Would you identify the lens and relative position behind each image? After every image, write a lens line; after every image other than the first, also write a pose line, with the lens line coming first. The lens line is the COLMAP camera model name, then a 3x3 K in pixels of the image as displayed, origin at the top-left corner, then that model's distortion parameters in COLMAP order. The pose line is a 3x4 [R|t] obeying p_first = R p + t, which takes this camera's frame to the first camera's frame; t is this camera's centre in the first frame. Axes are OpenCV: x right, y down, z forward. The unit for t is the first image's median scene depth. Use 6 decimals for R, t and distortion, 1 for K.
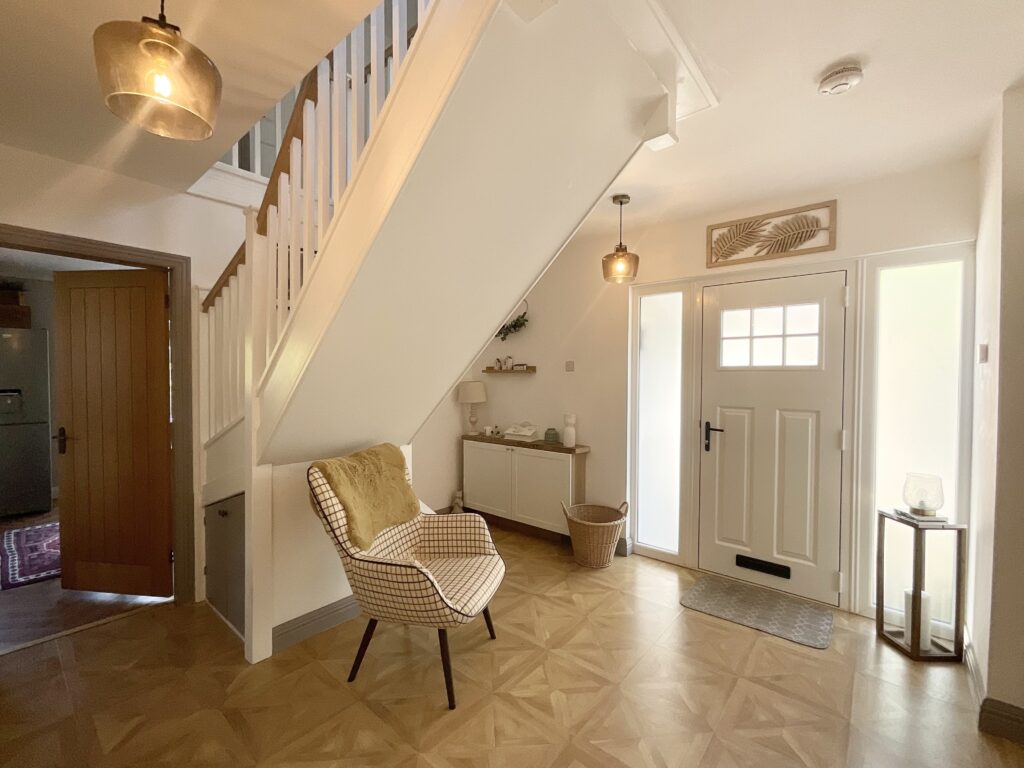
lens RADIAL K [[441.8, 0, 511.2], [0, 441.8, 383.1], [0, 0, 1]] dist [0.006094, 0.001877]
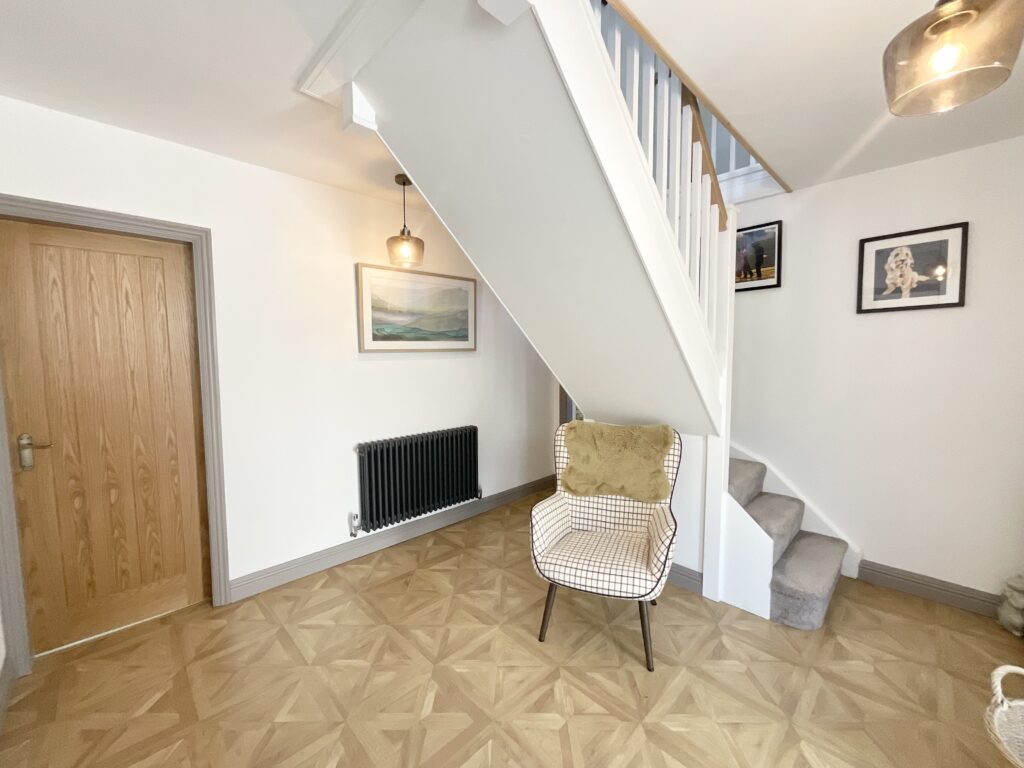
lens RADIAL K [[411.3, 0, 511.3], [0, 411.3, 384.2], [0, 0, 1]] dist [-0.000552, -0.000177]
pose [[-0.097492, 0.066760, -0.992995, 0.861428], [-0.010282, 0.997627, 0.068081, -0.016551], [0.995183, 0.016848, -0.096574, 0.957998]]
